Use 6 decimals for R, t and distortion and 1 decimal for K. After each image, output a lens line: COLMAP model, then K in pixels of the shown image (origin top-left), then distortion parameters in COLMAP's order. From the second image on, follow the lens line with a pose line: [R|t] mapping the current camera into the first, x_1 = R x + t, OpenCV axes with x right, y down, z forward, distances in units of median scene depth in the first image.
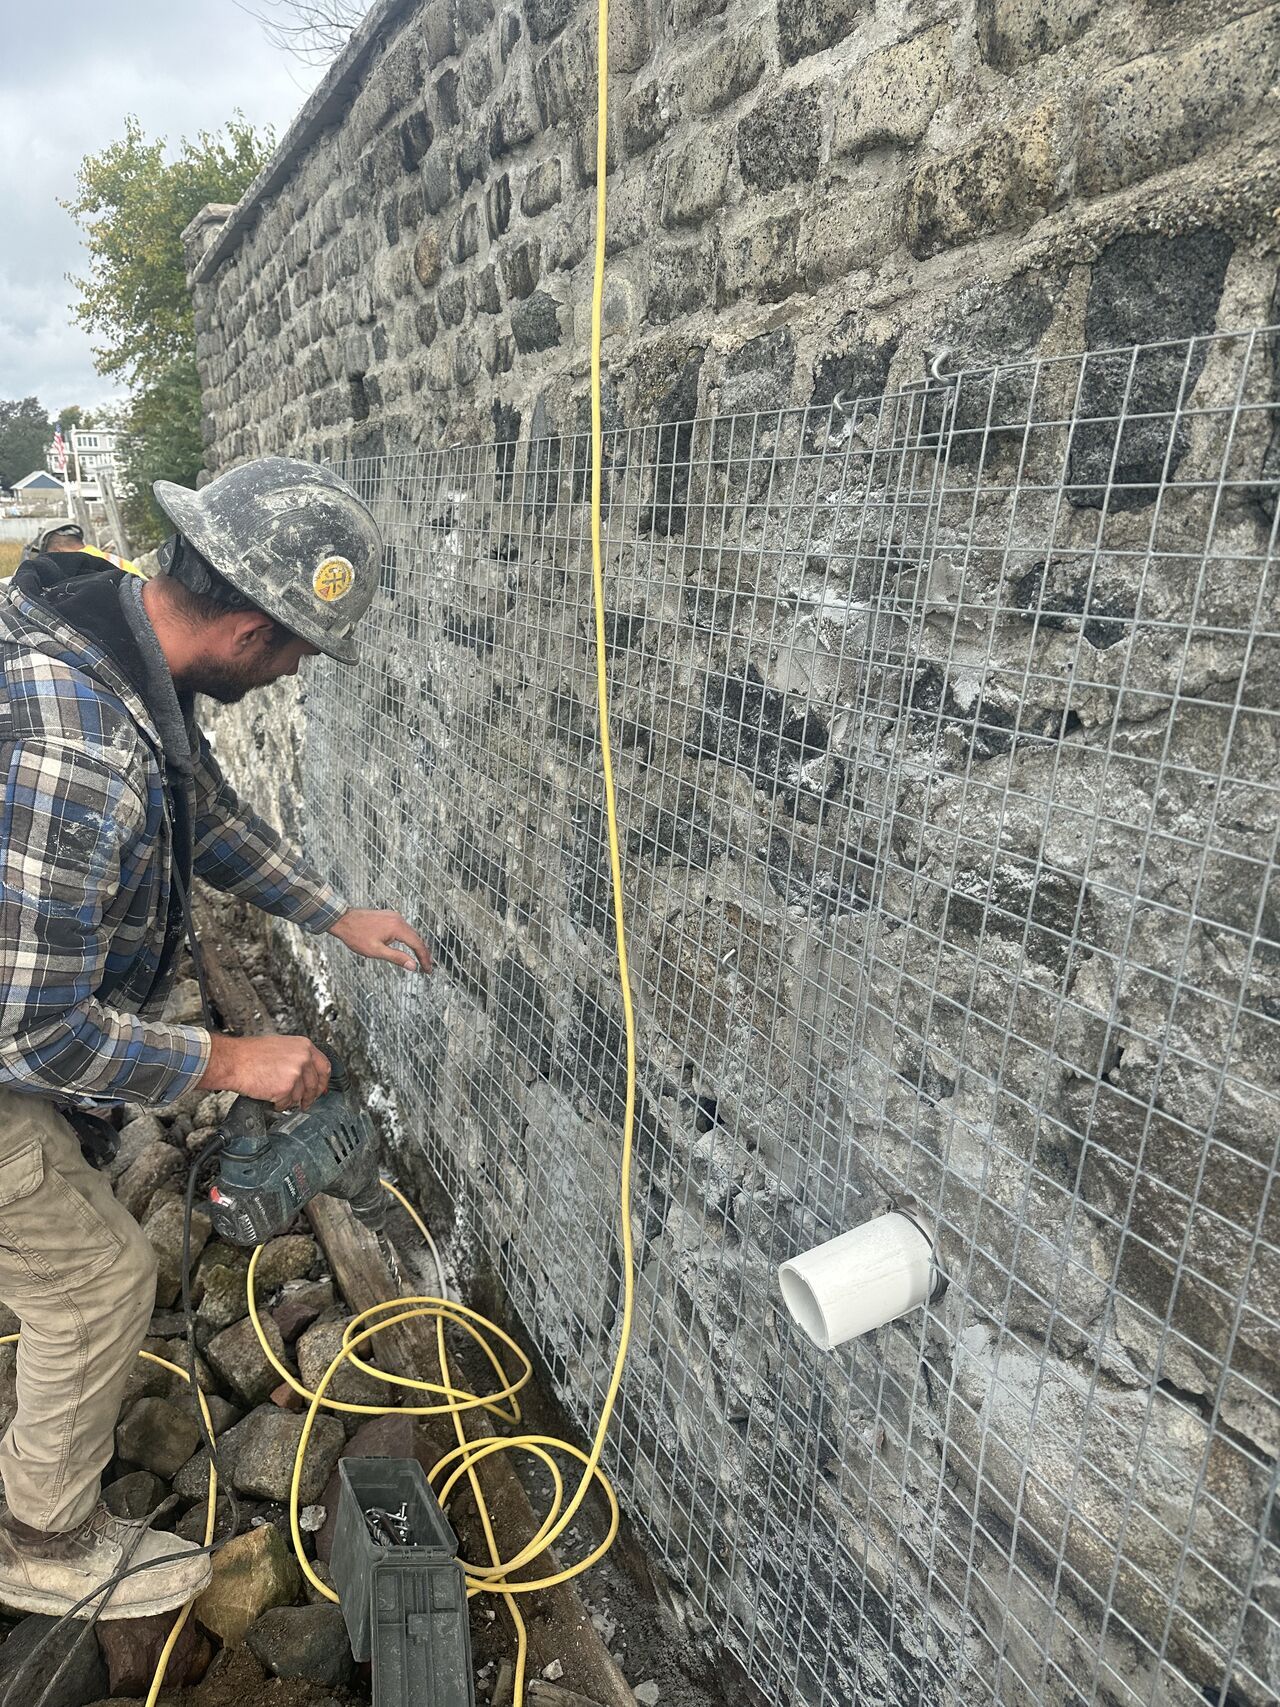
lens RADIAL K [[1207.7, 0, 641.0], [0, 1207.7, 844.0], [0, 0, 1]] dist [0.016140, -0.019072]
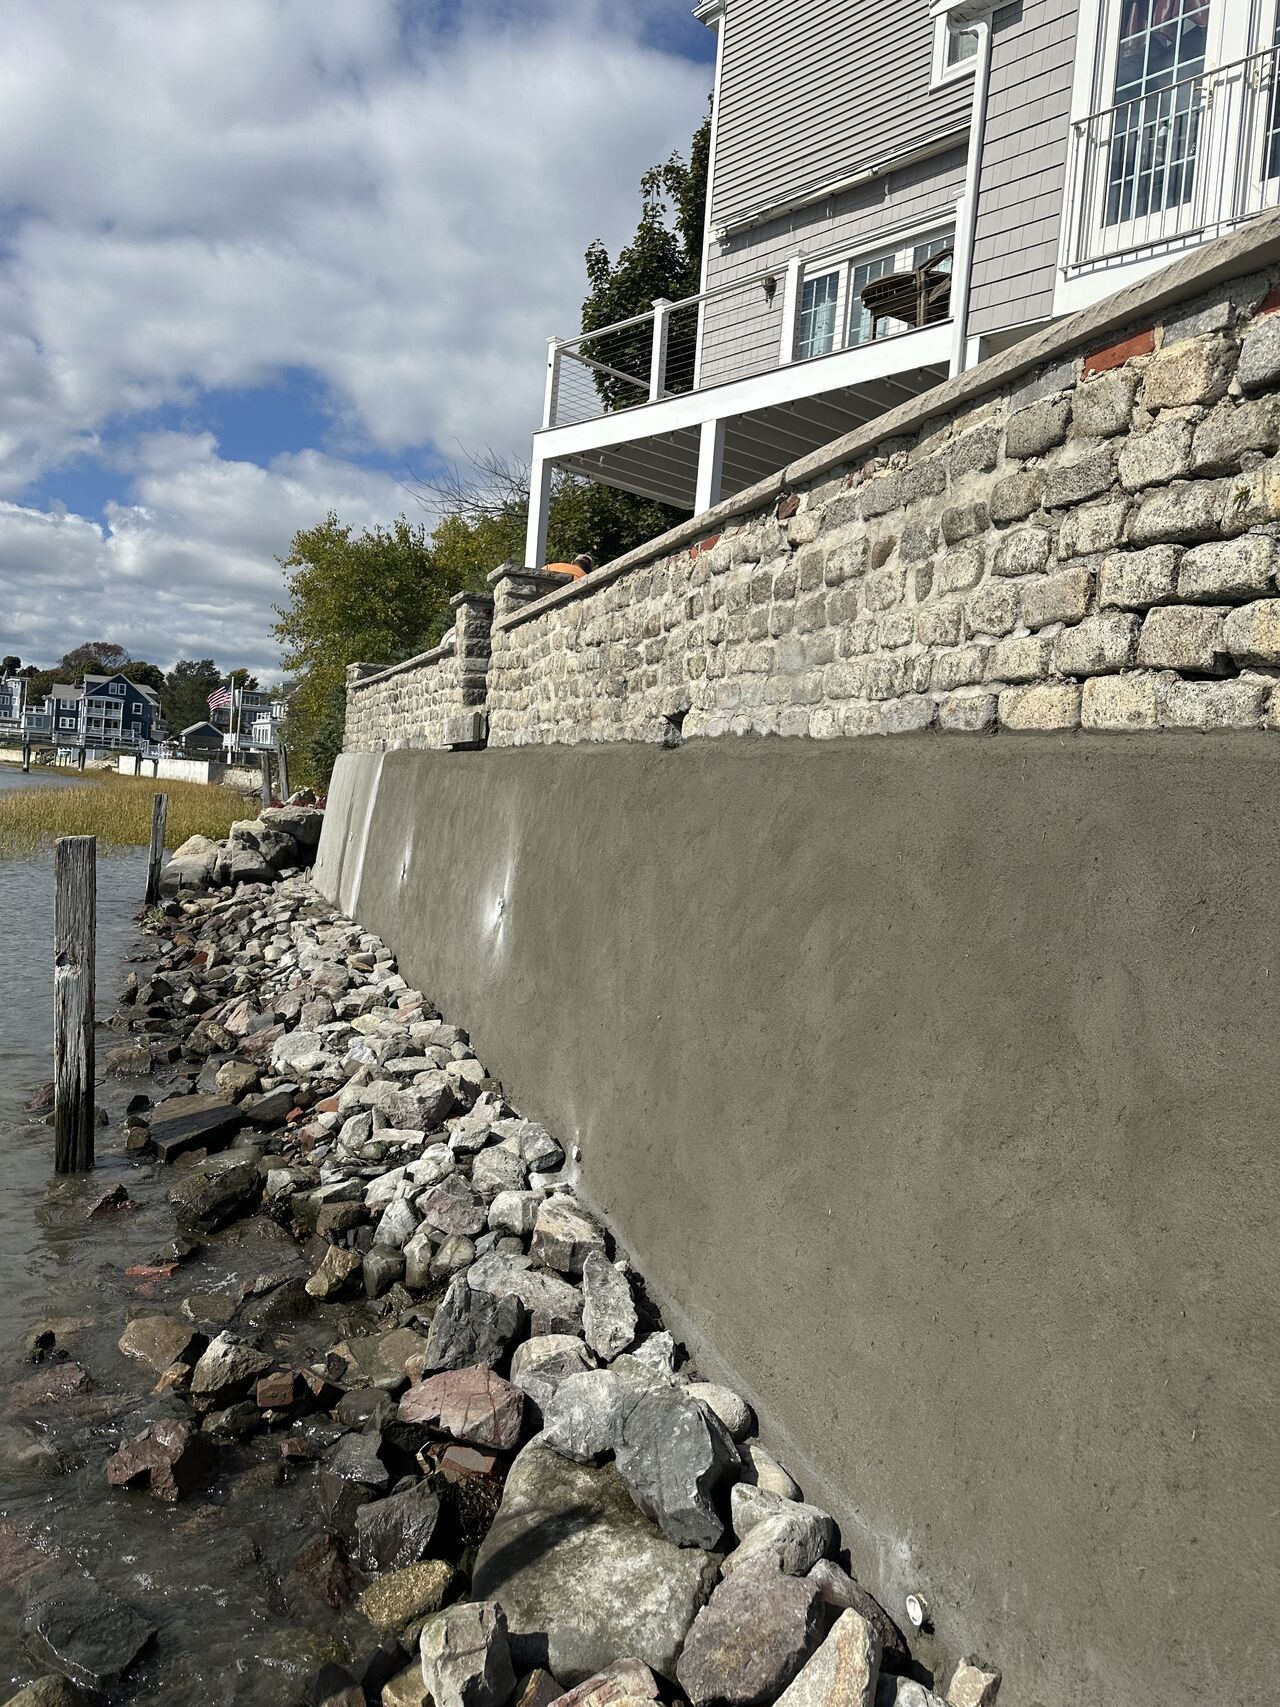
lens RADIAL K [[1207.7, 0, 634.1], [0, 1207.7, 853.2], [0, 0, 1]] dist [0.016140, -0.019072]
pose [[0.992762, 0.076103, -0.092912, 0.344801], [-0.094245, 0.973172, -0.209889, 0.244751], [0.074446, 0.217126, 0.973301, -0.966248]]
